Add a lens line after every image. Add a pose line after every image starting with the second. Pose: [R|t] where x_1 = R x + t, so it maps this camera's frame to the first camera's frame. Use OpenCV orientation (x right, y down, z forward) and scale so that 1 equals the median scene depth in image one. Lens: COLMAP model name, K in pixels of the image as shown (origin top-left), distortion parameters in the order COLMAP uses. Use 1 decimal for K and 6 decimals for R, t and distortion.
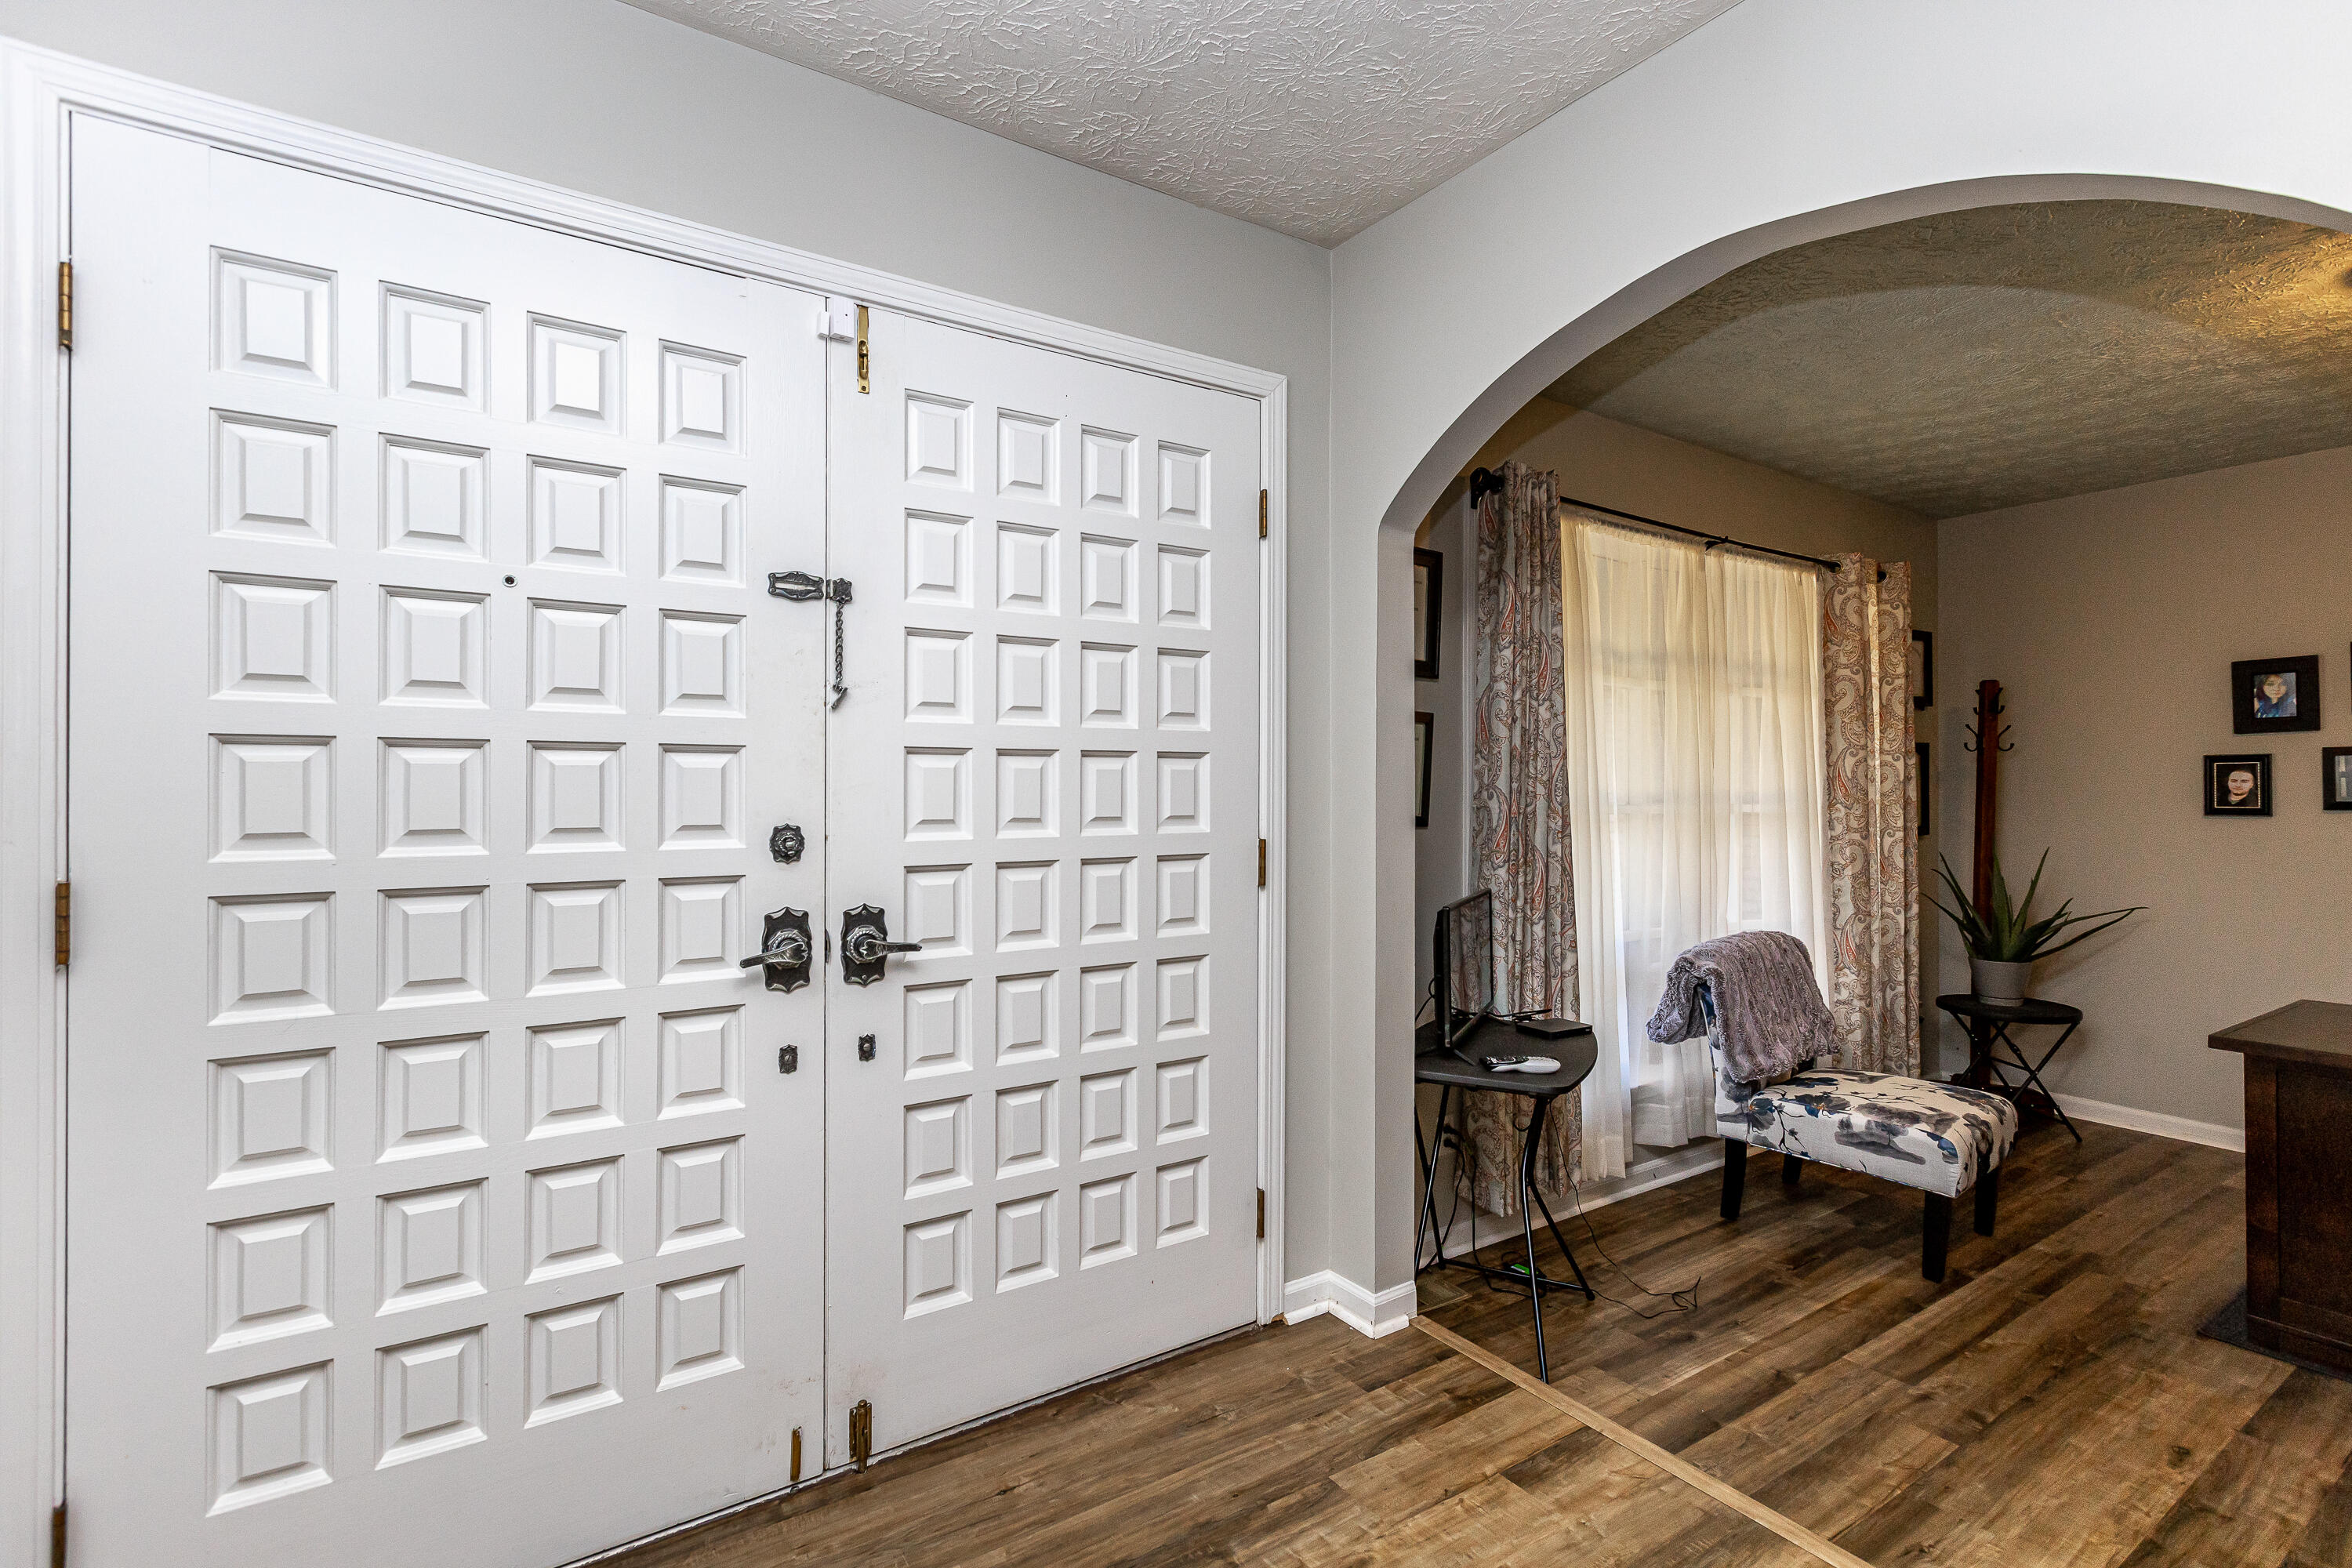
lens RADIAL K [[1066.3, 0, 1171.2], [0, 1066.3, 788.6], [0, 0, 1]] dist [0.003444, 0.000464]
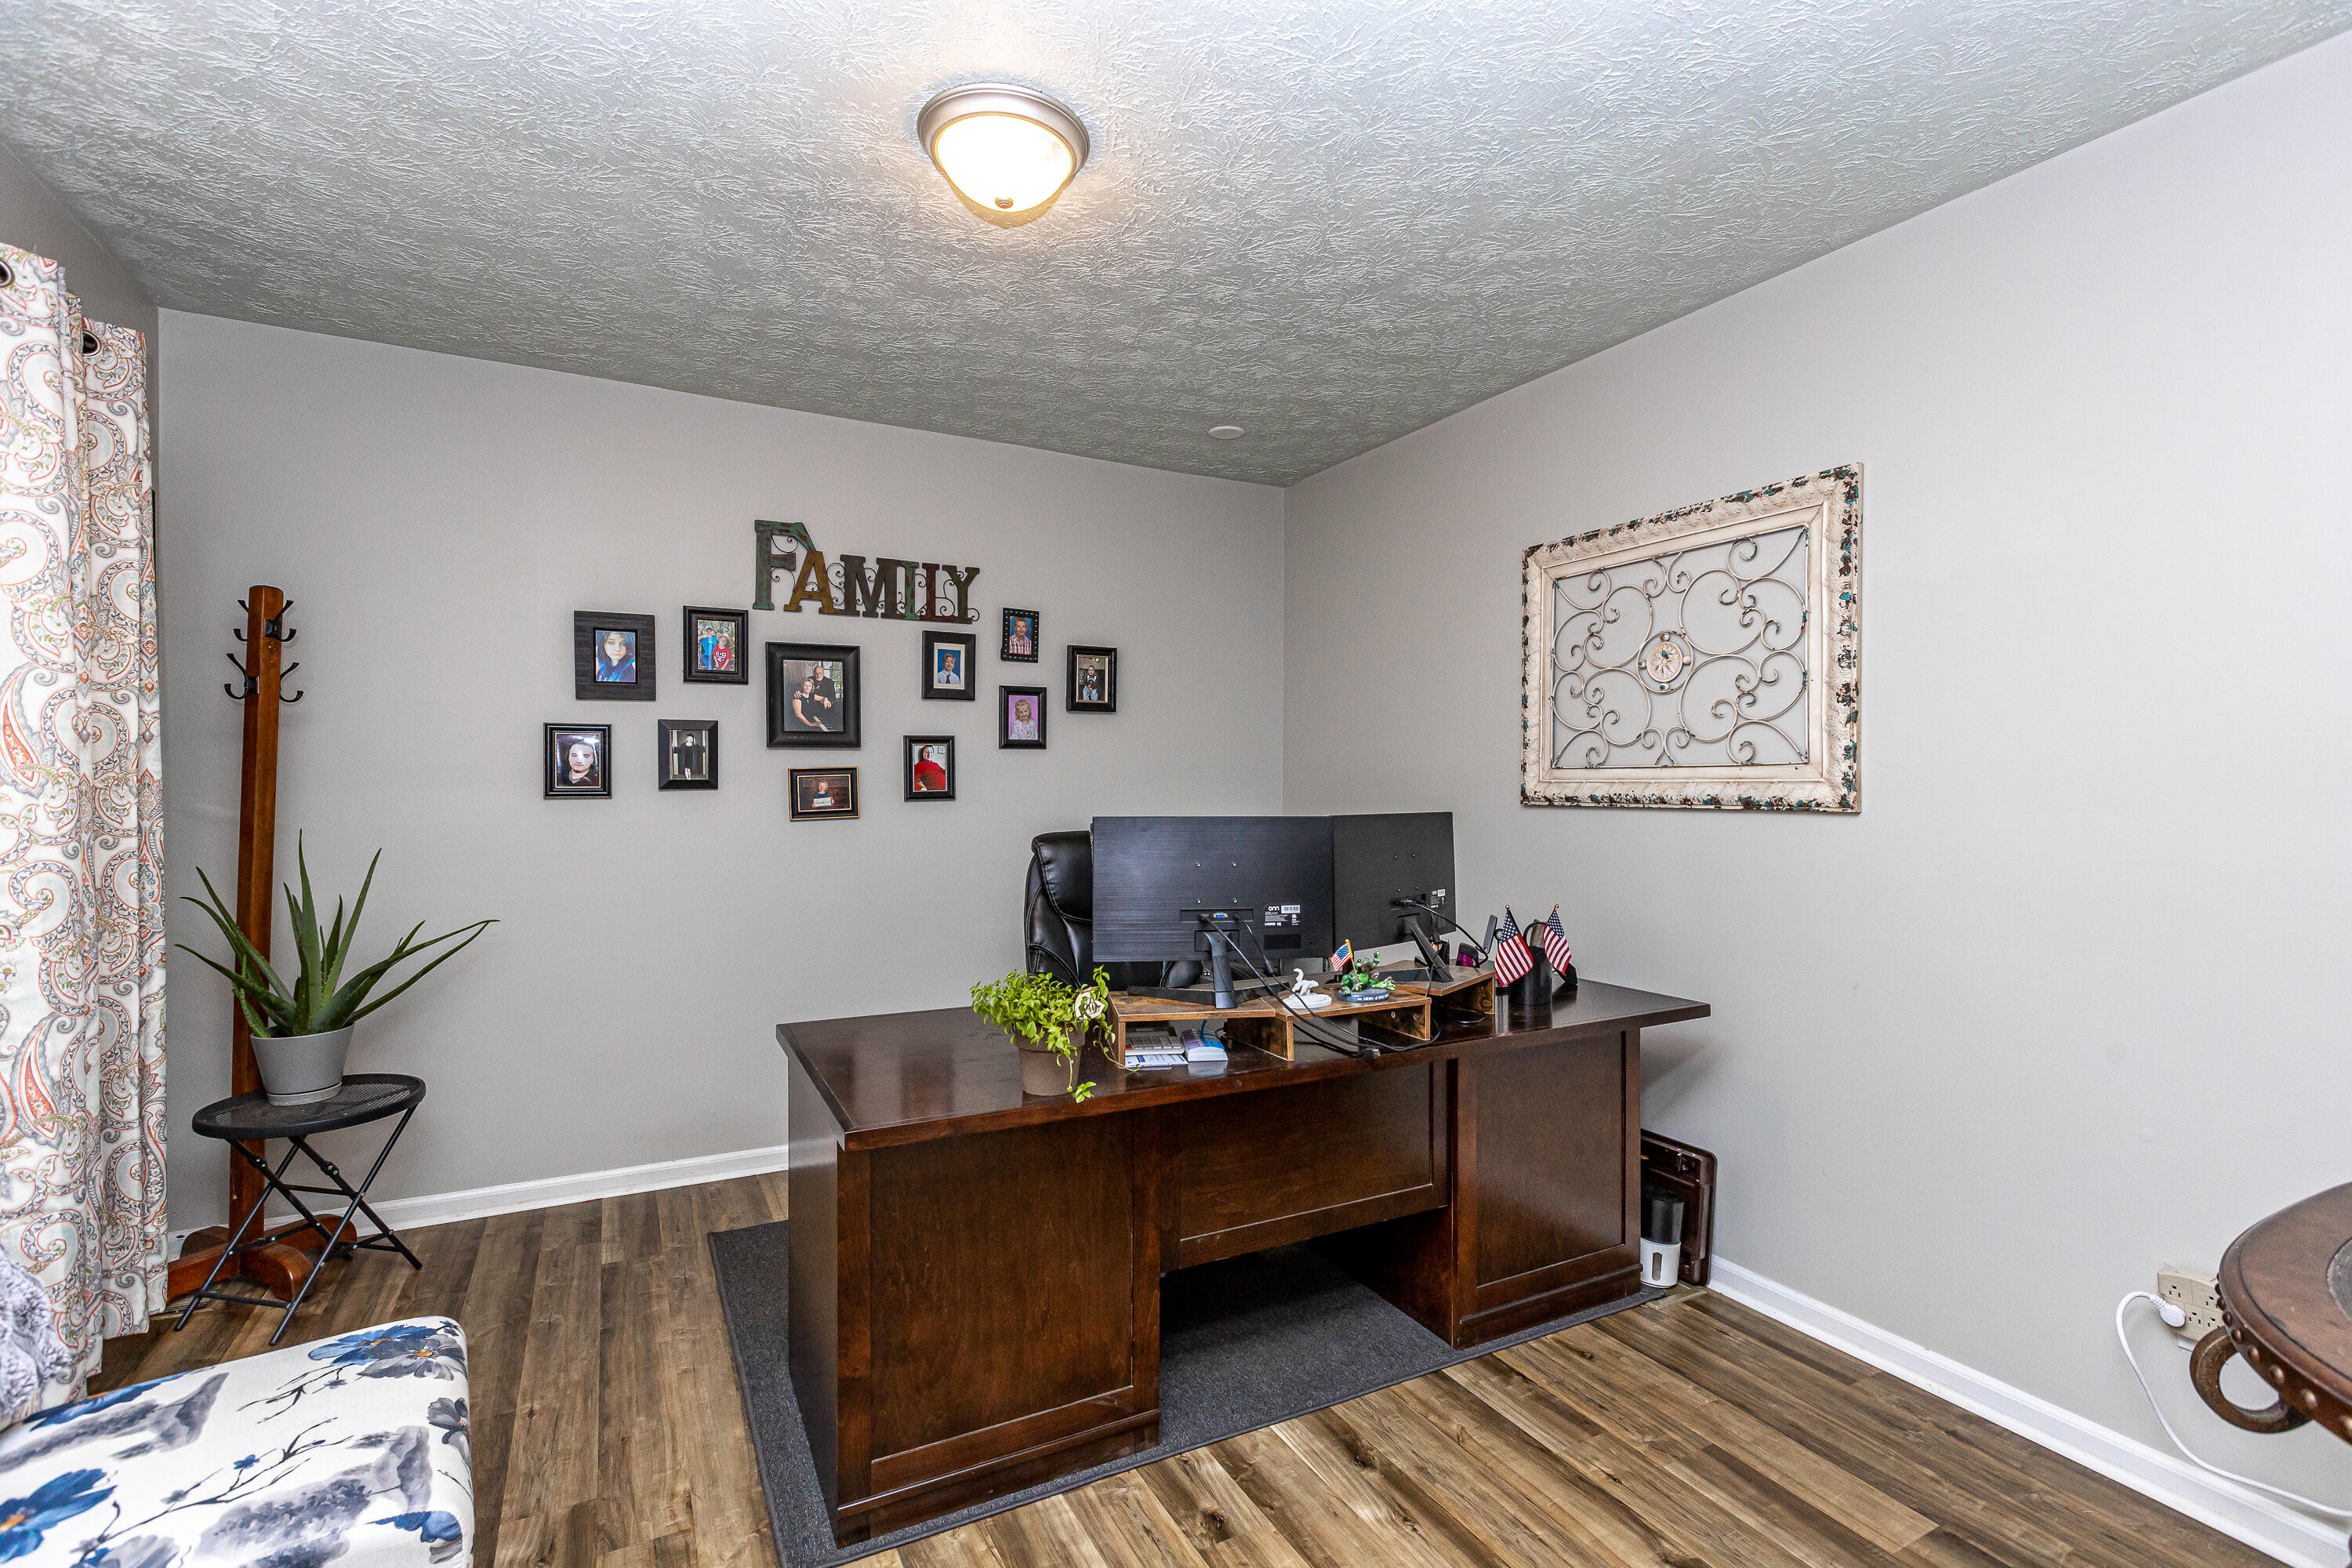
lens RADIAL K [[1066.3, 0, 1171.2], [0, 1066.3, 786.8], [0, 0, 1]] dist [0.003444, 0.000464]
pose [[0.092781, -0.006138, 0.995668, 0.212505], [-0.007215, 0.999951, 0.006837, 0.007898], [-0.995660, -0.007819, 0.092732, 0.459321]]
